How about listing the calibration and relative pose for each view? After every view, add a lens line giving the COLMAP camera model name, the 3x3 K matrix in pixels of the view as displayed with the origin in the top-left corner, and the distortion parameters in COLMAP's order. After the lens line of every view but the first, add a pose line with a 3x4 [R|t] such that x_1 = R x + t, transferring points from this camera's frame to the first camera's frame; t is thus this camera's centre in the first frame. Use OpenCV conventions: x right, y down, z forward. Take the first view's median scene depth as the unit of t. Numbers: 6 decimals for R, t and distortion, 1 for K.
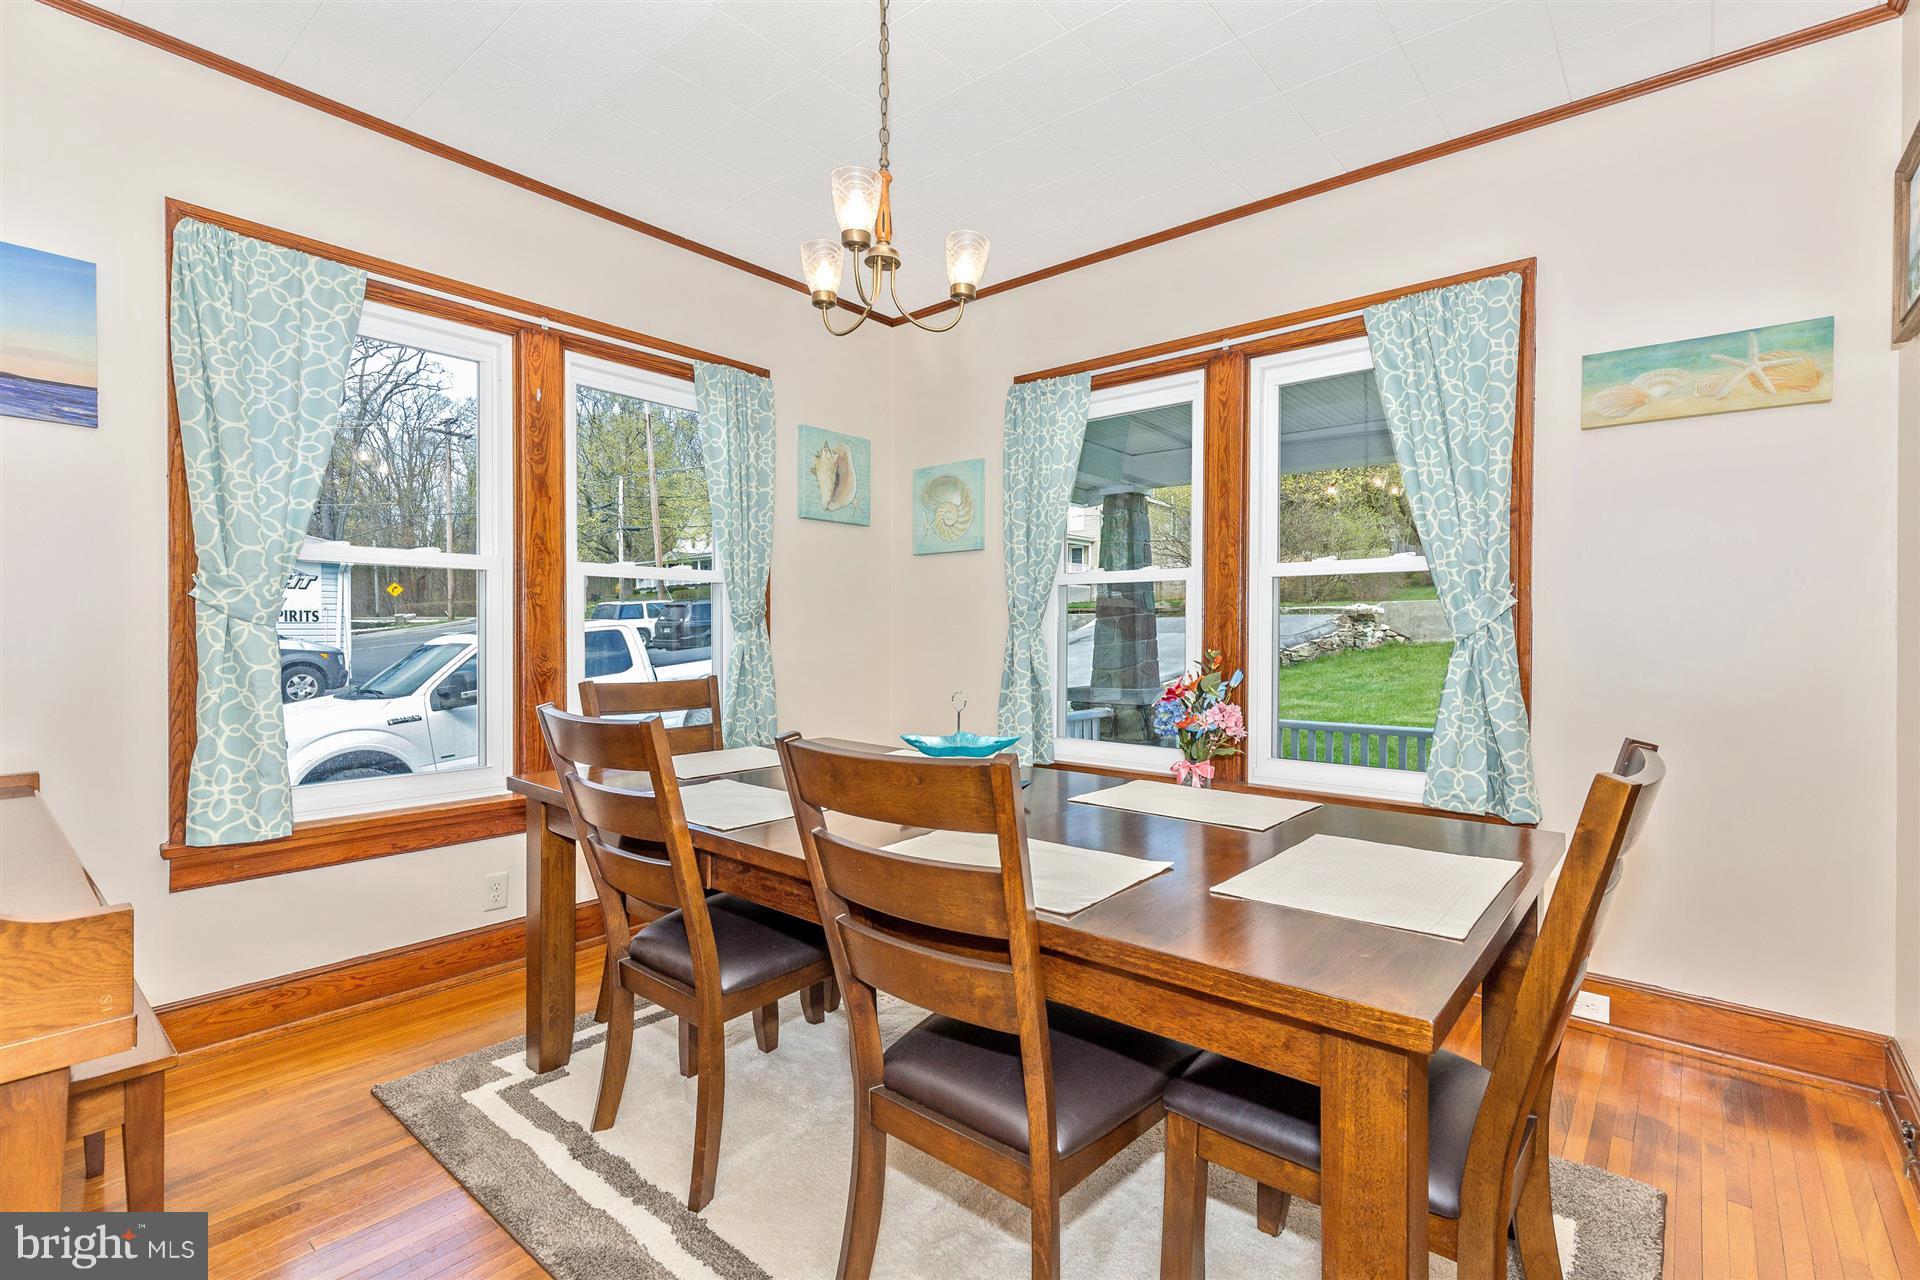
lens RADIAL K [[881.0, 0, 962.5], [0, 881.0, 633.4], [0, 0, 1]] dist [-0.005655, -0.002207]
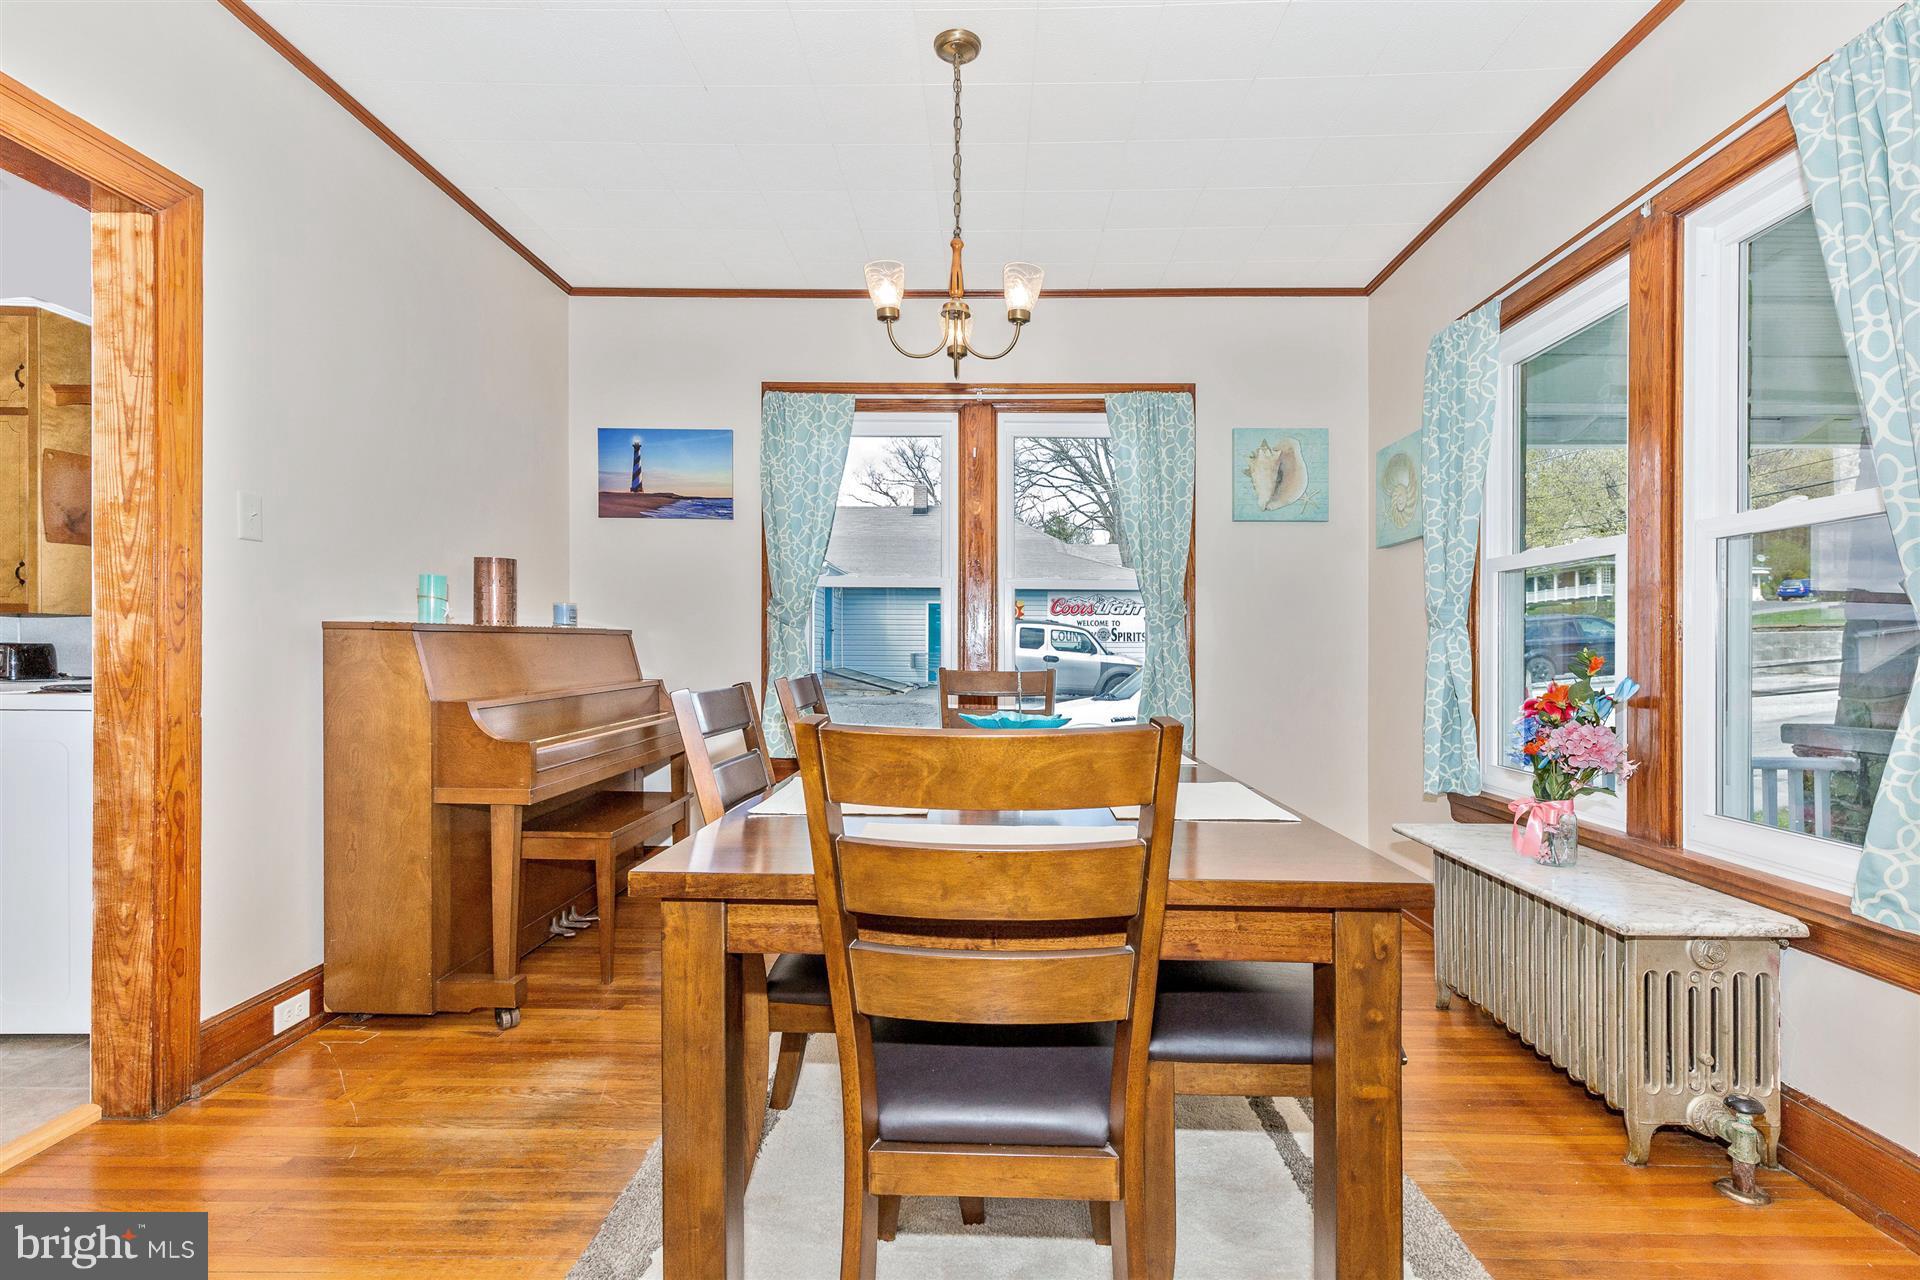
lens RADIAL K [[881.0, 0, 969.8], [0, 881.0, 643.4], [0, 0, 1]] dist [-0.005655, -0.002207]
pose [[0.634737, -0.002080, -0.772726, 0.497712], [-0.004481, 0.999970, -0.006373, 0.021703], [0.772716, 0.007507, 0.634708, 0.150383]]
